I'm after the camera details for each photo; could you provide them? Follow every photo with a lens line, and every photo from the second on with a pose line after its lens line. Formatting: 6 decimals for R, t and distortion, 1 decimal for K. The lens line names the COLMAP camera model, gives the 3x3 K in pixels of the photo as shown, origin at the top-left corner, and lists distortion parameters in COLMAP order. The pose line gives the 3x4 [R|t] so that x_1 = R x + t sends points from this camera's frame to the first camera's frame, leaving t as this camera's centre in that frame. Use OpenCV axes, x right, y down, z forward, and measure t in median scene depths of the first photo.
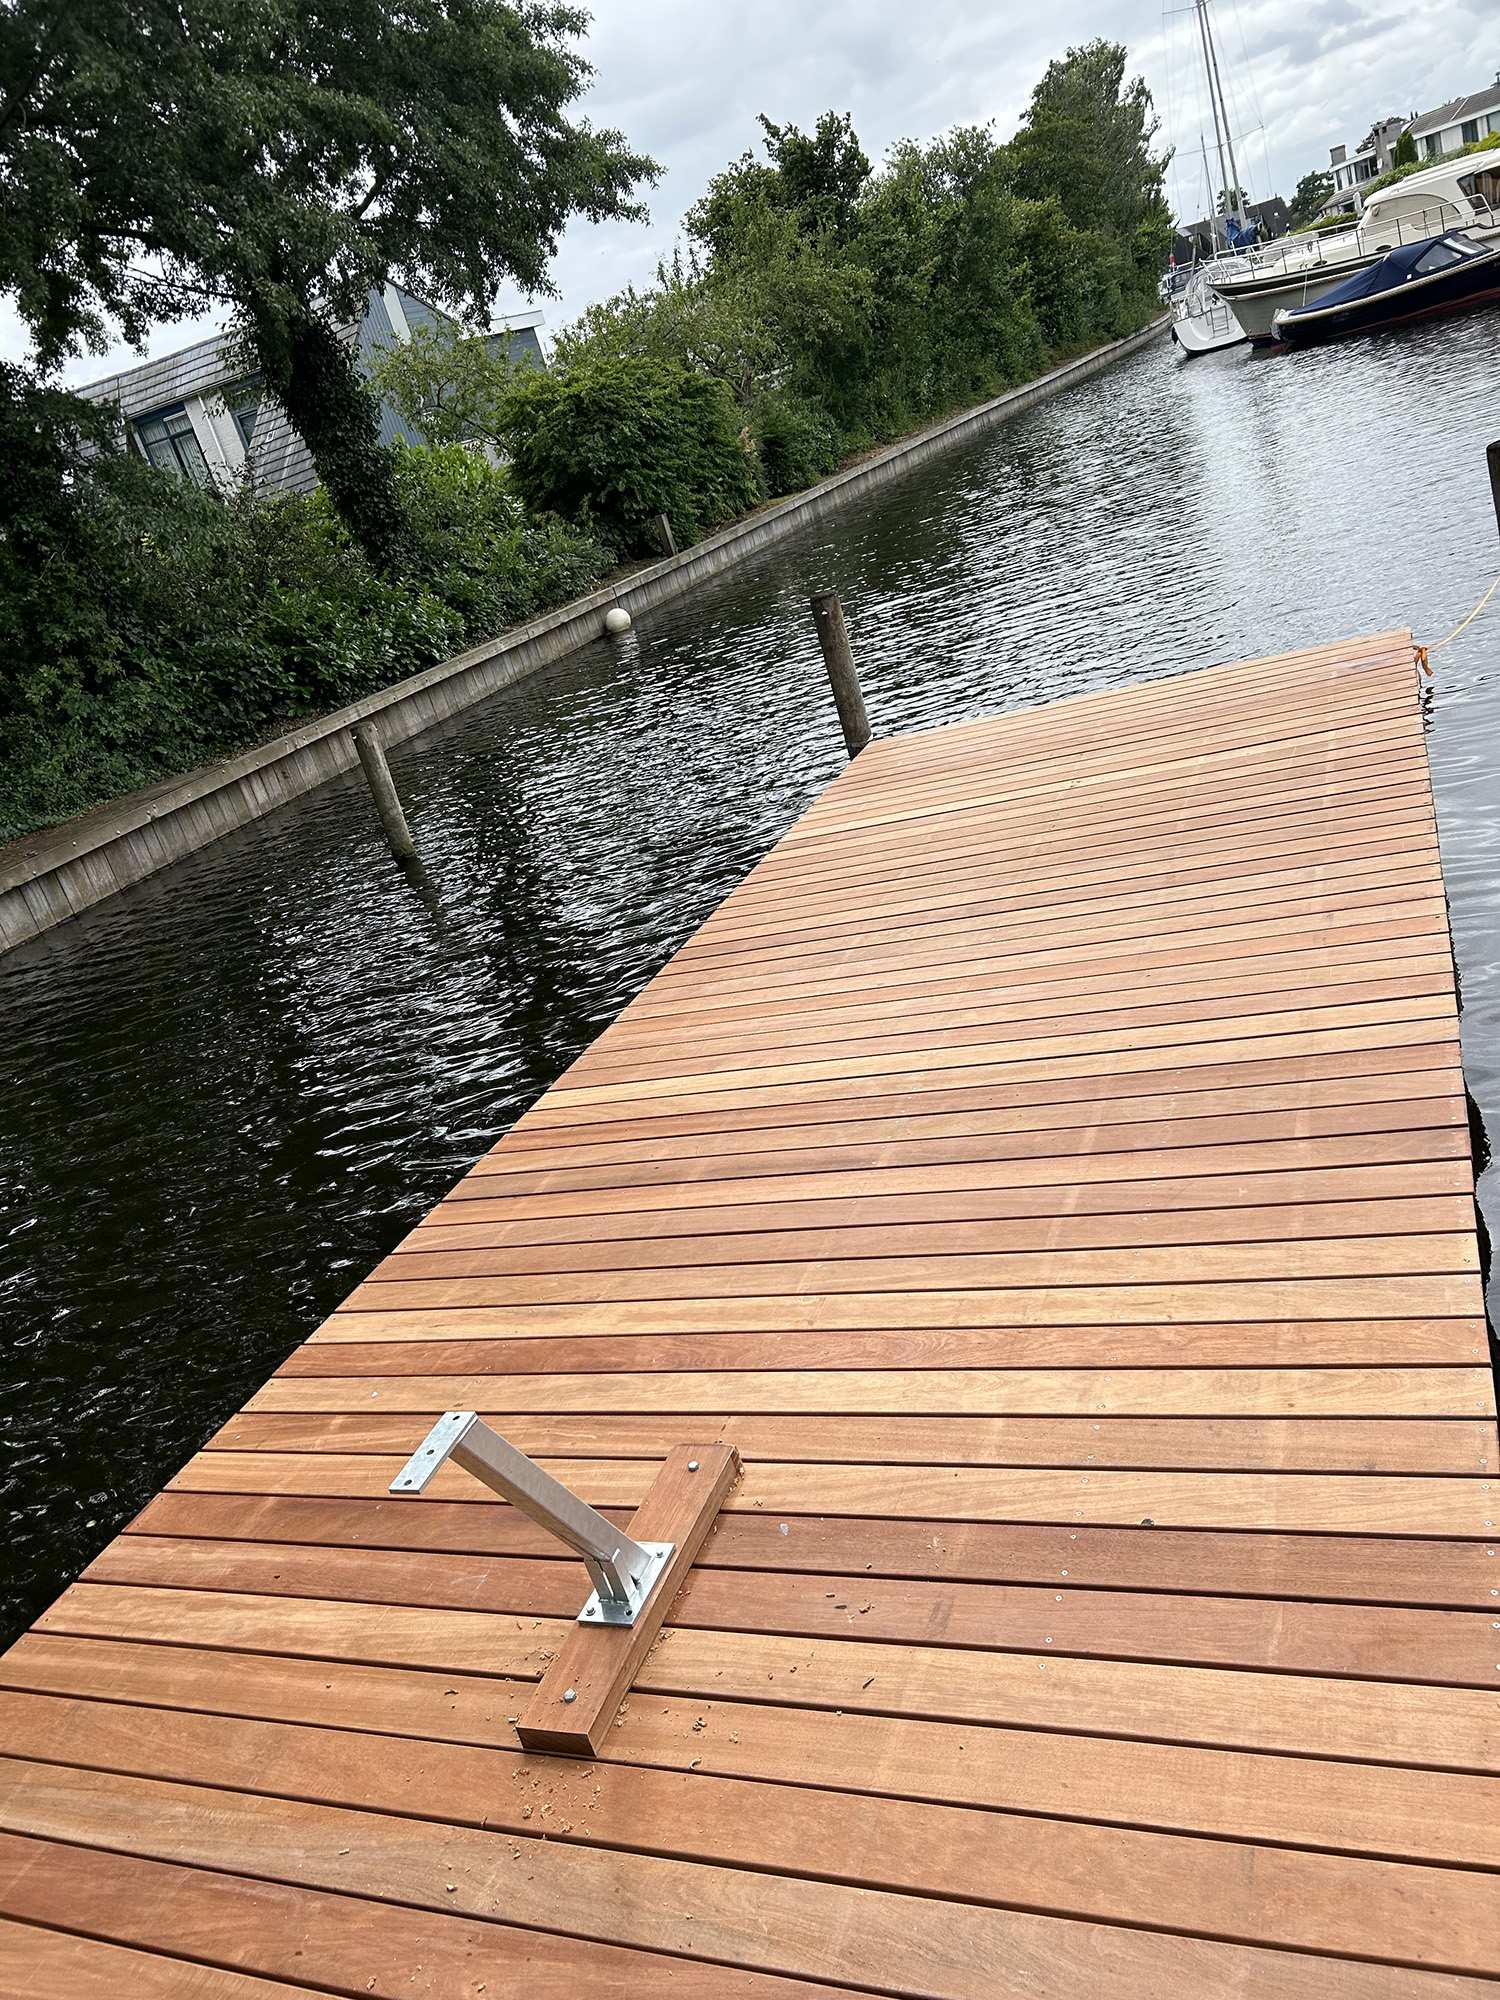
lens RADIAL K [[1483.1, 0, 750.0], [0, 1483.1, 1000.0], [0, 0, 1]] dist [0.042886, -0.046923]
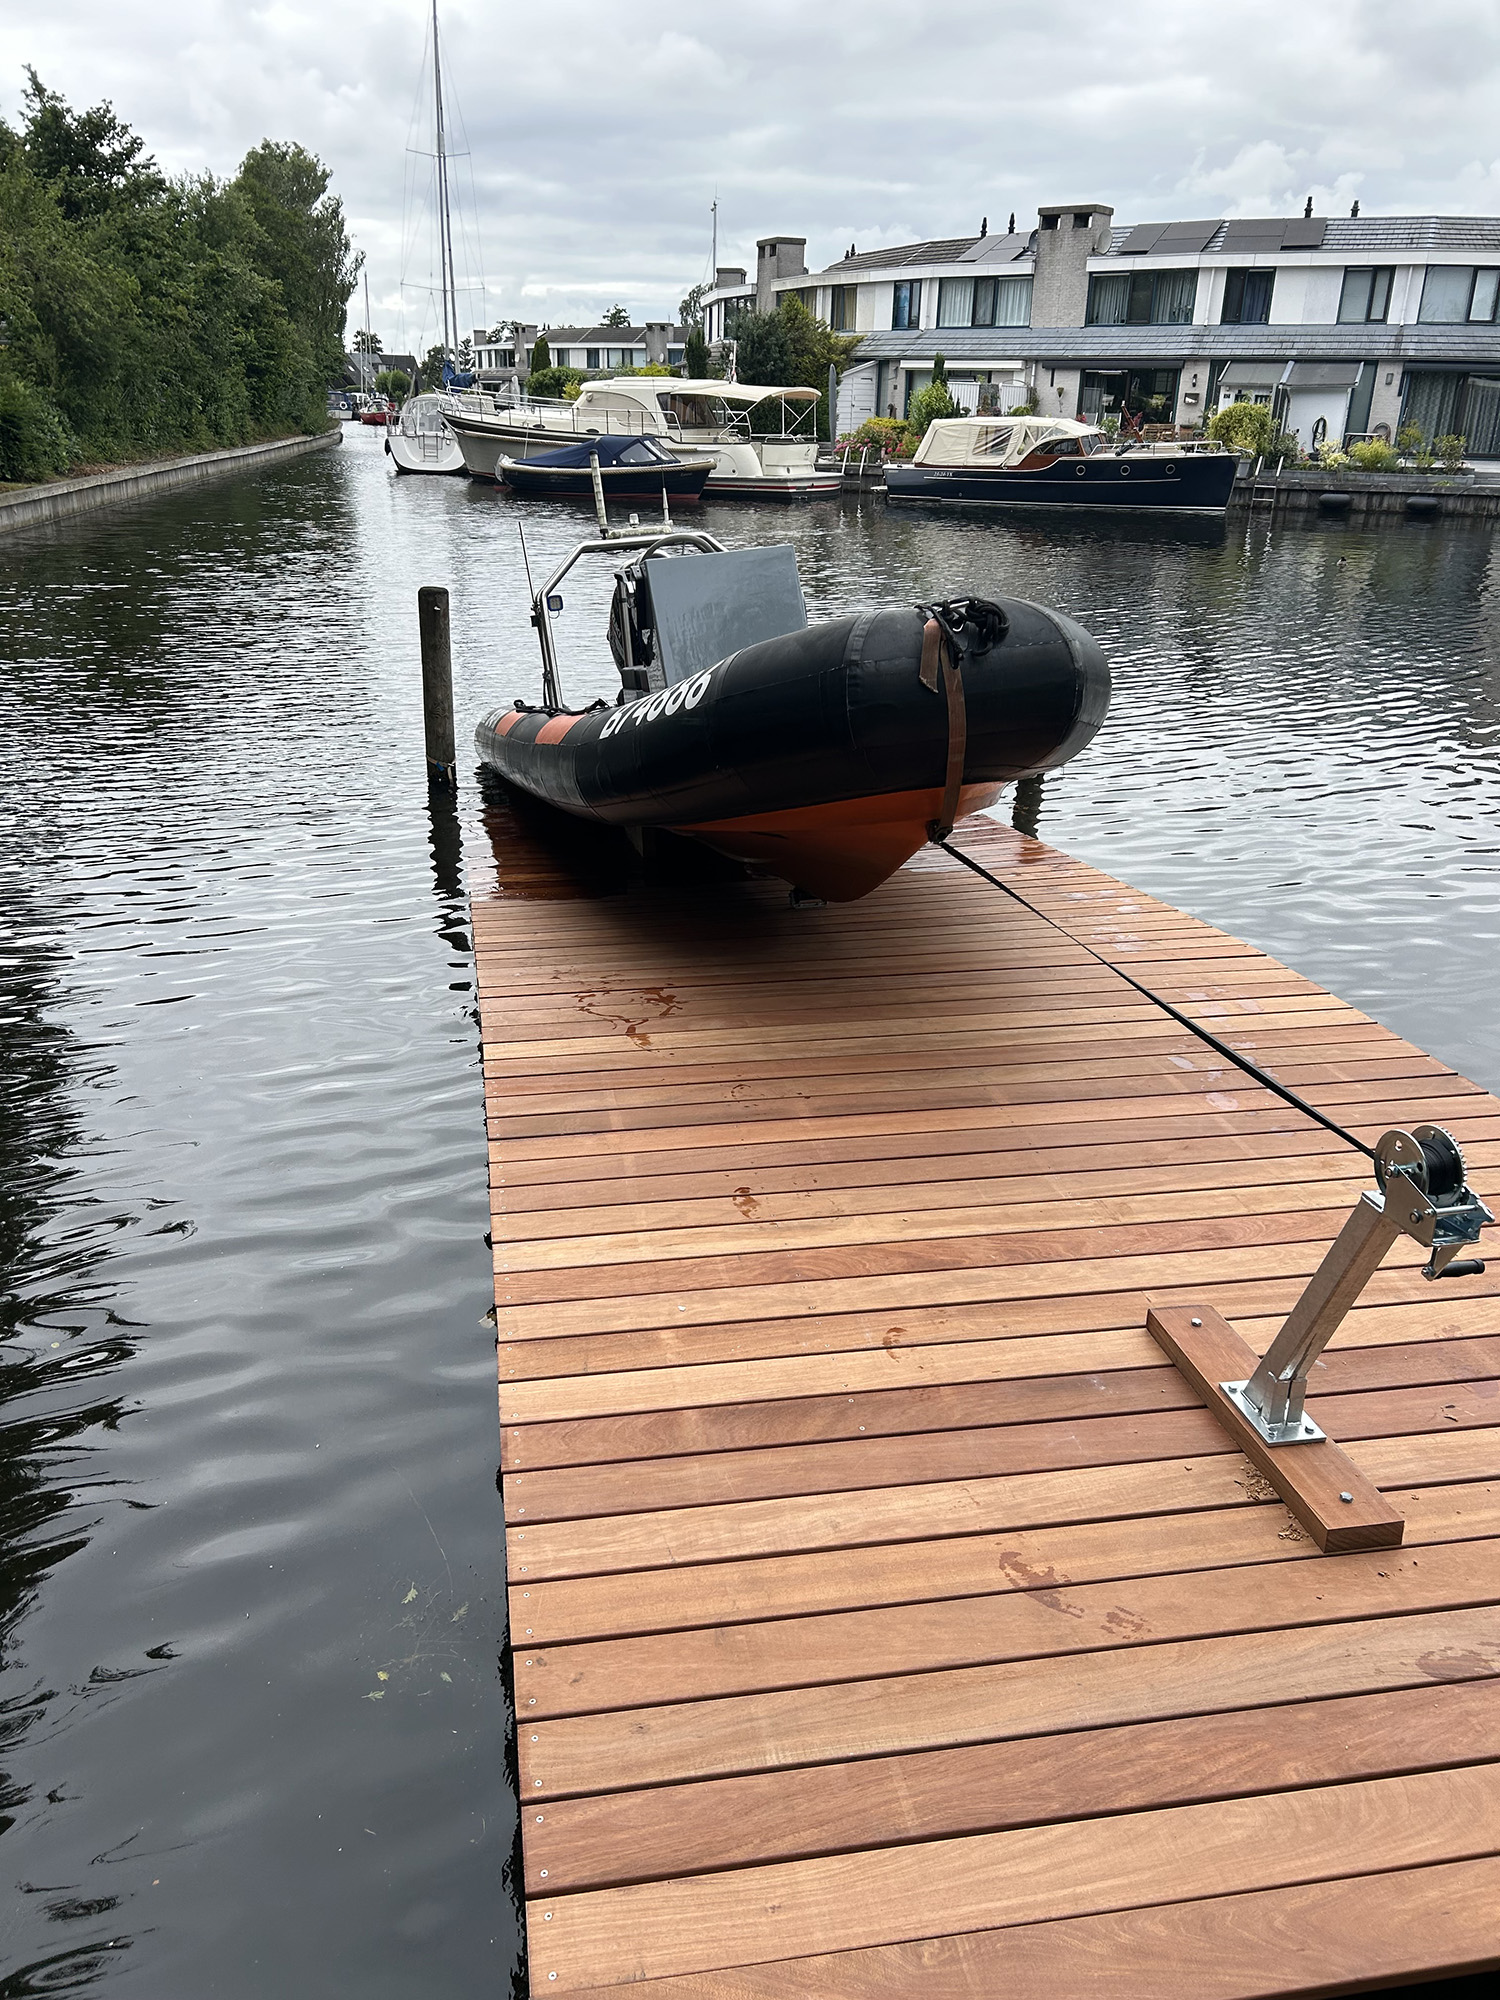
lens RADIAL K [[1524.4, 0, 741.3], [0, 1524.4, 979.6], [0, 0, 1]] dist [0.015188, -0.008776]
pose [[0.821371, 0.111020, 0.559486, -0.620738], [-0.061471, 0.992392, -0.106678, 0.140379], [-0.567073, 0.053230, 0.821946, 0.202909]]
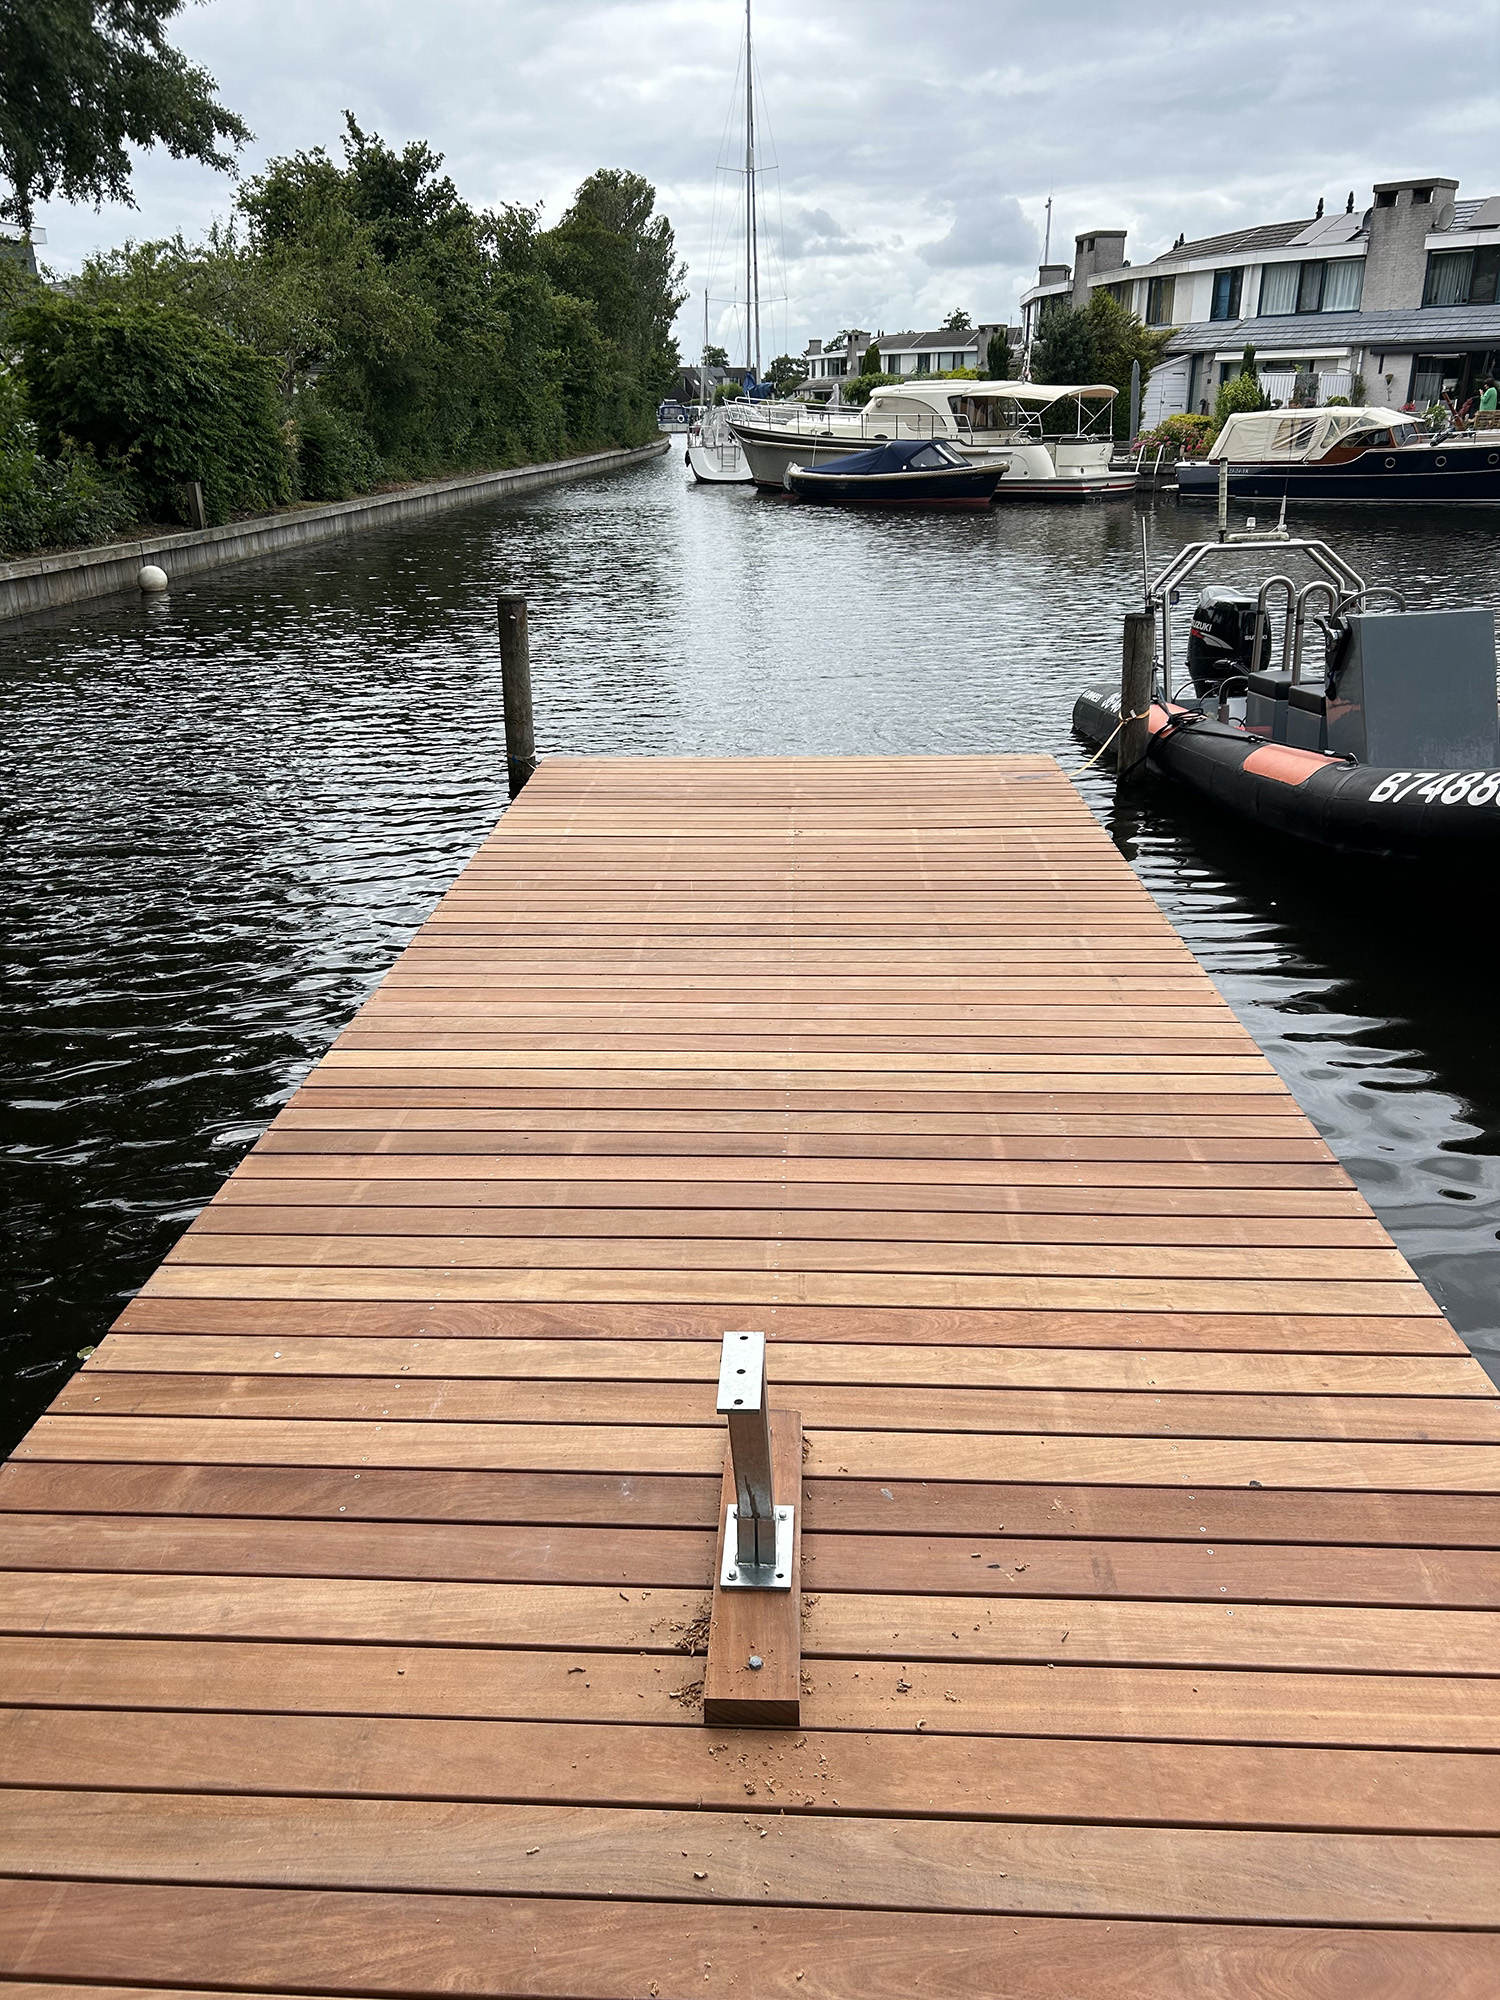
lens RADIAL K [[1483.1, 0, 750.0], [0, 1483.1, 1000.0], [0, 0, 1]] dist [0.042886, -0.046923]
pose [[0.911970, 0.143663, 0.384281, -0.288000], [-0.126084, 0.989497, -0.070701, 0.072284], [-0.390402, 0.016025, 0.920505, 0.087753]]
